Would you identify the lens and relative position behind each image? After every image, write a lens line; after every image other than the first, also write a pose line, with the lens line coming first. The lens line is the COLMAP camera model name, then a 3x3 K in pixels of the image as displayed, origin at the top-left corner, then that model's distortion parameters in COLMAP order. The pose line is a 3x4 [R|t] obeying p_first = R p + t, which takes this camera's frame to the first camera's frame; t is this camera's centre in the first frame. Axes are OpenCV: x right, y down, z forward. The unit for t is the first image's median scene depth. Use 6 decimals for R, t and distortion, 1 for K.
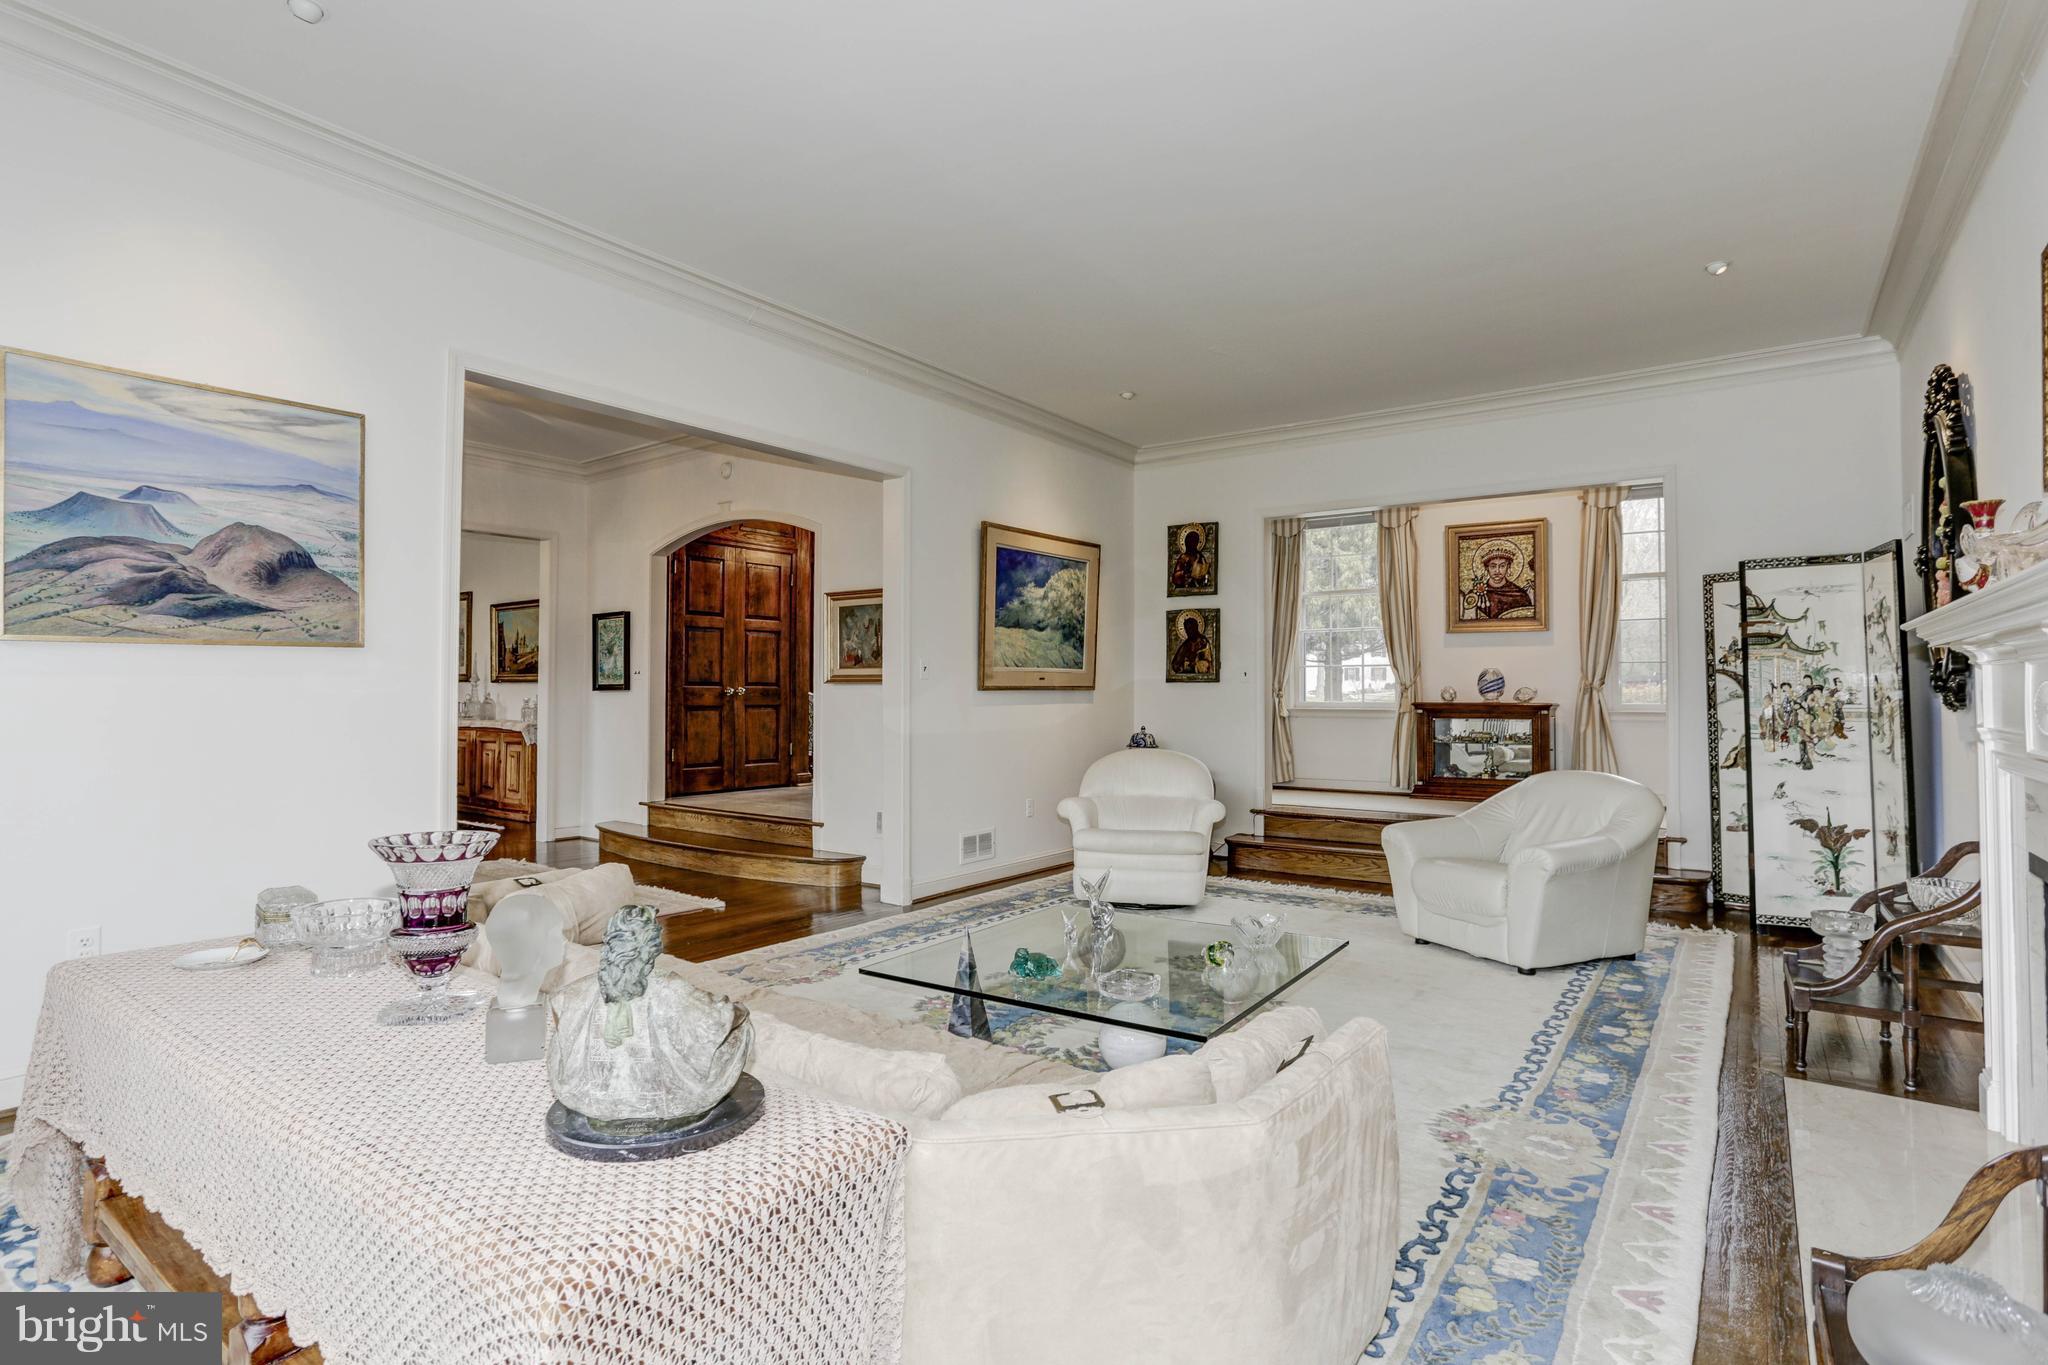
lens RADIAL K [[1022.7, 0, 1009.3], [0, 1022.7, 665.9], [0, 0, 1]] dist [-0.057172, 0.028336]
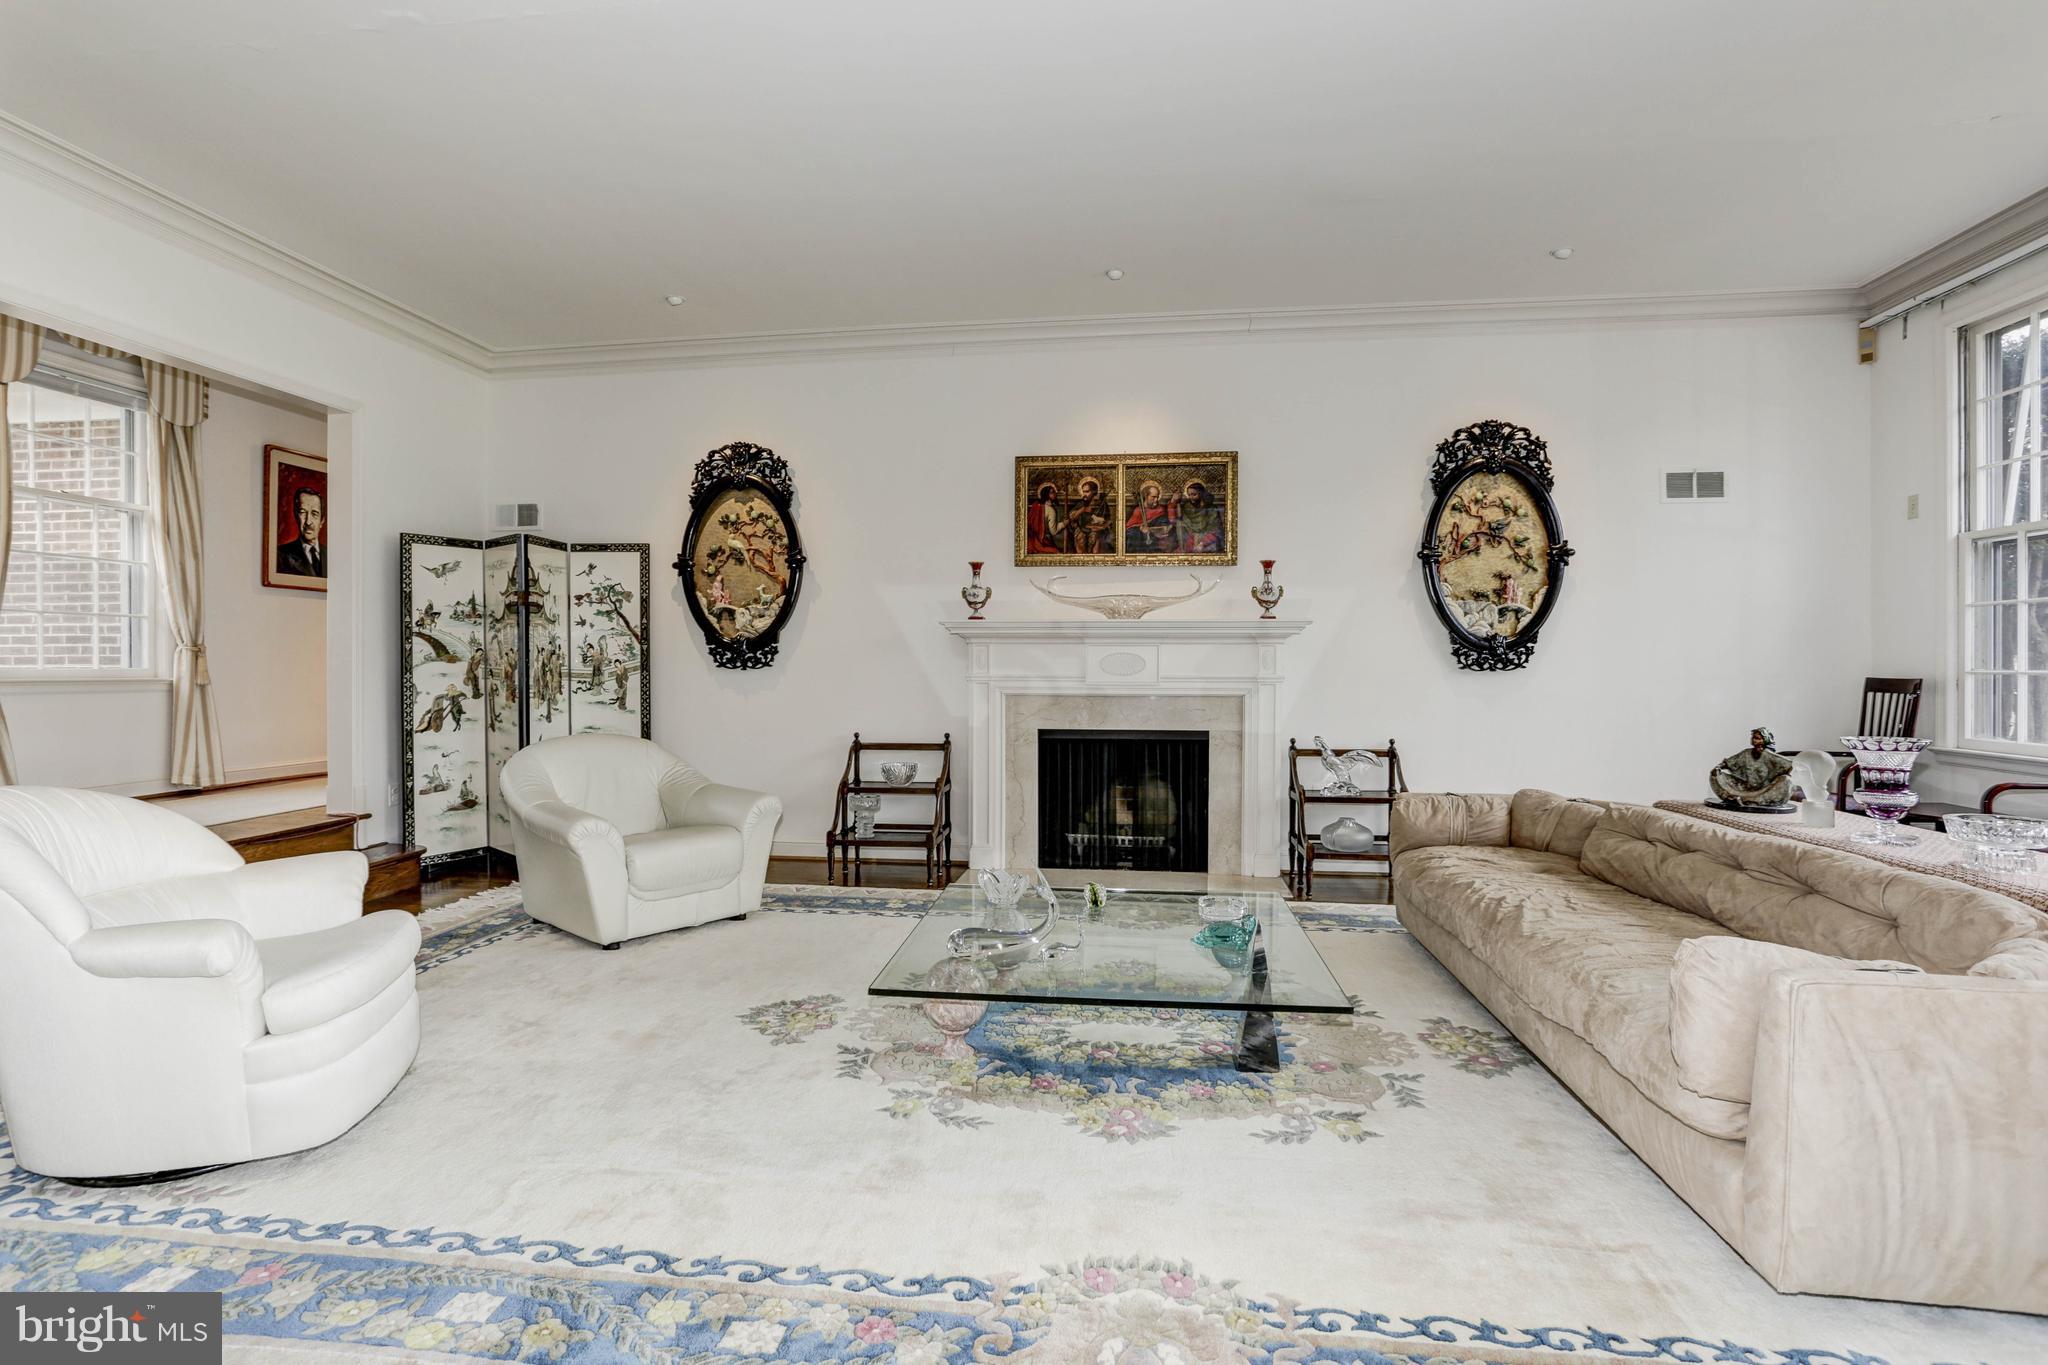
lens RADIAL K [[1022.7, 0, 1033.1], [0, 1022.7, 662.2], [0, 0, 1]] dist [-0.057172, 0.028336]
pose [[-0.491765, 0.001926, 0.870726, -0.343965], [-0.025387, 0.999541, -0.016549, 0.026601], [-0.870358, -0.030243, -0.491490, 0.754124]]
